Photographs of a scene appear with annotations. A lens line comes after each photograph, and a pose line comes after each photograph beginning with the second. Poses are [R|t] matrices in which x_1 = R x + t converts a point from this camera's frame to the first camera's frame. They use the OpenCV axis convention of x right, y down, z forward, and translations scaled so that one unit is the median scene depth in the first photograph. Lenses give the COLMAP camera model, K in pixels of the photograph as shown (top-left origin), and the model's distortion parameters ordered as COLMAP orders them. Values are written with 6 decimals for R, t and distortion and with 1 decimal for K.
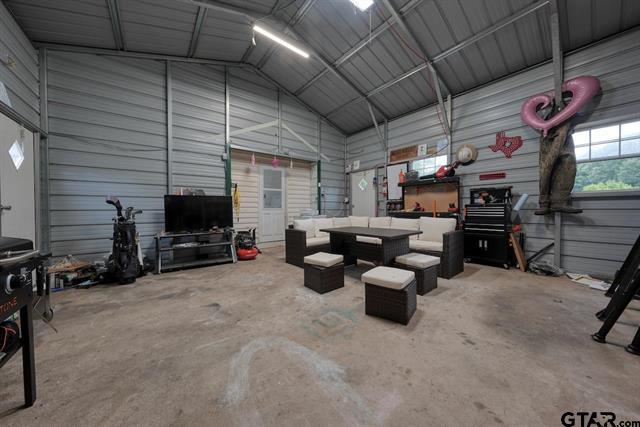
lens RADIAL K [[217.0, 0, 320.5], [0, 217.0, 211.4], [0, 0, 1]] dist [0.002071, 0.000209]
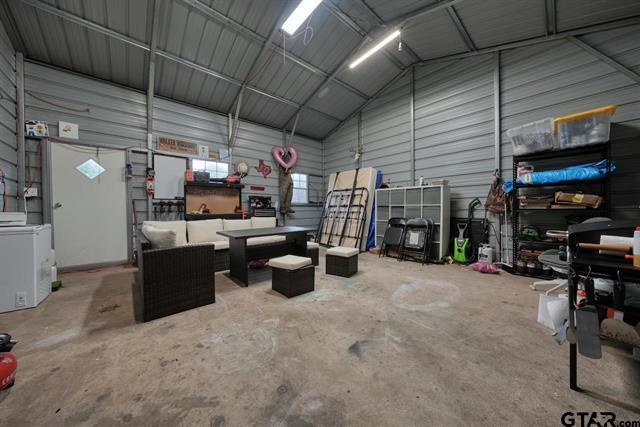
lens RADIAL K [[217.0, 0, 319.3], [0, 217.0, 210.4], [0, 0, 1]] dist [0.002071, 0.000209]
pose [[-0.066641, 0.005769, 0.997760, -0.893697], [0.016788, 0.999848, -0.004659, 0.000735], [-0.997636, 0.016439, -0.066728, 0.886351]]
